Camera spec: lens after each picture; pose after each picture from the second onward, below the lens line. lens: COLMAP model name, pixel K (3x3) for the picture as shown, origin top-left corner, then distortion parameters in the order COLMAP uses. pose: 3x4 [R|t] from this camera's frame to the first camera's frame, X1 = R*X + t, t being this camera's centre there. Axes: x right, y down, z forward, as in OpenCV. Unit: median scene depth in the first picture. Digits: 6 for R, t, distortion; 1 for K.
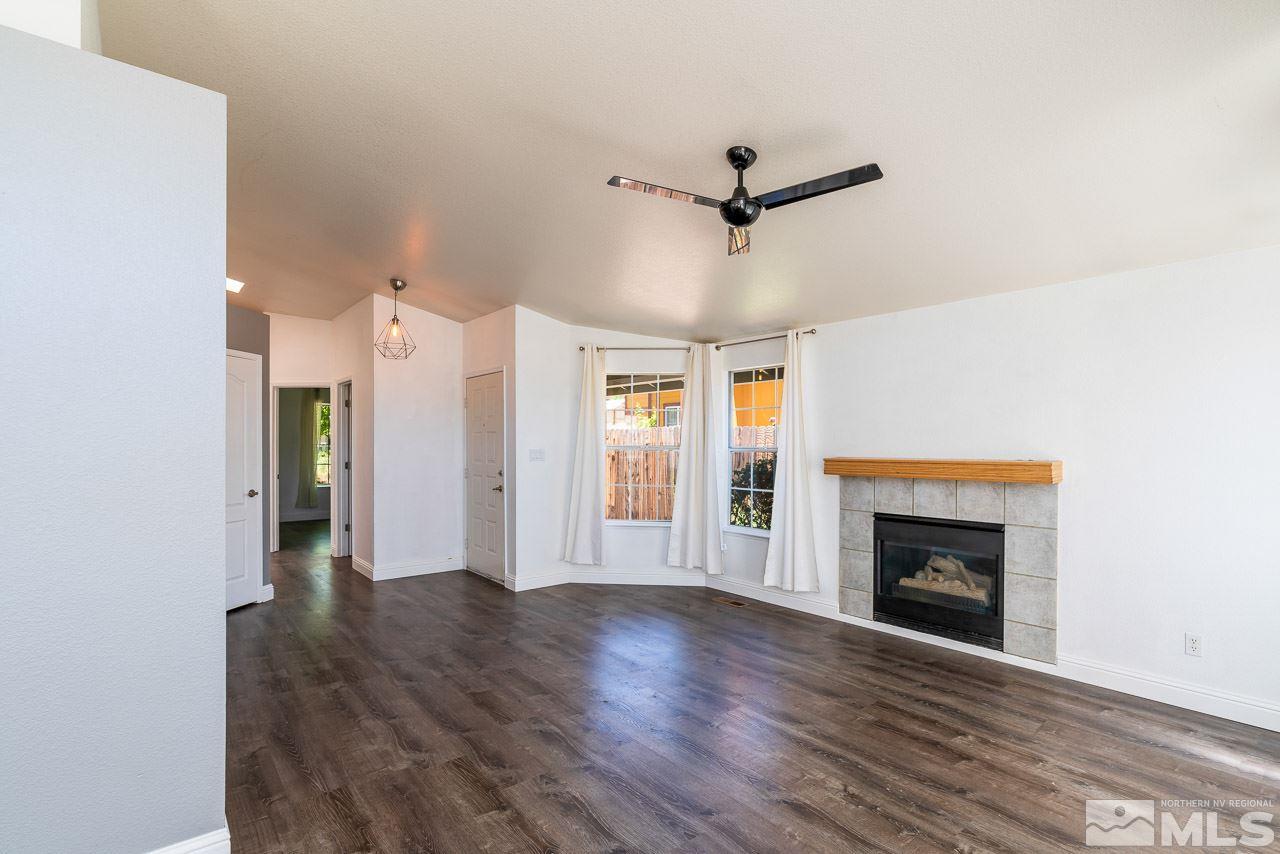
lens RADIAL K [[600.2, 0, 639.6], [0, 600.2, 440.7], [0, 0, 1]] dist [-0.006218, 0.000619]
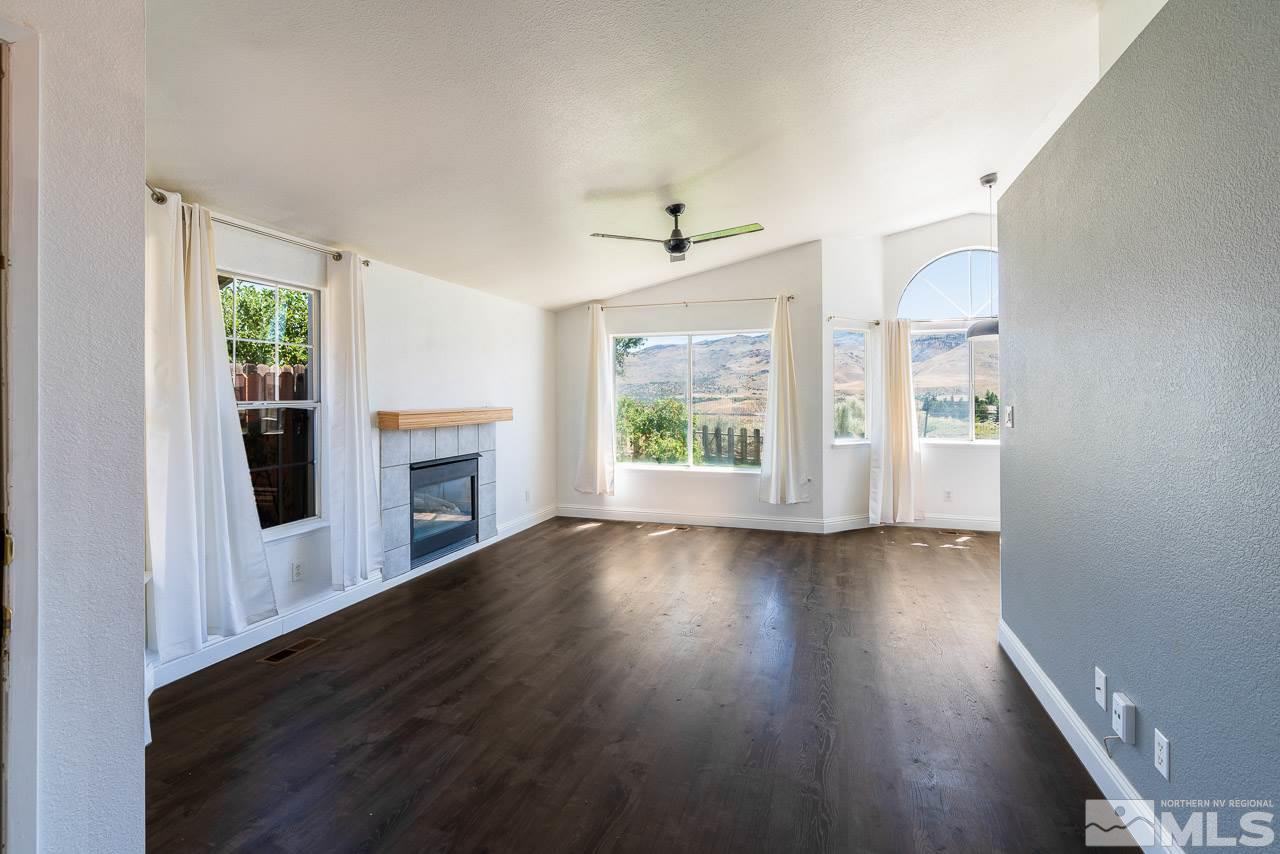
lens RADIAL K [[600.2, 0, 642.0], [0, 600.2, 399.5], [0, 0, 1]] dist [-0.006218, 0.000619]
pose [[-0.545869, 0.001311, 0.837870, -0.711537], [0.004478, 0.999989, 0.001353, 0.011646], [-0.837859, 0.004491, -0.545869, 1.292068]]
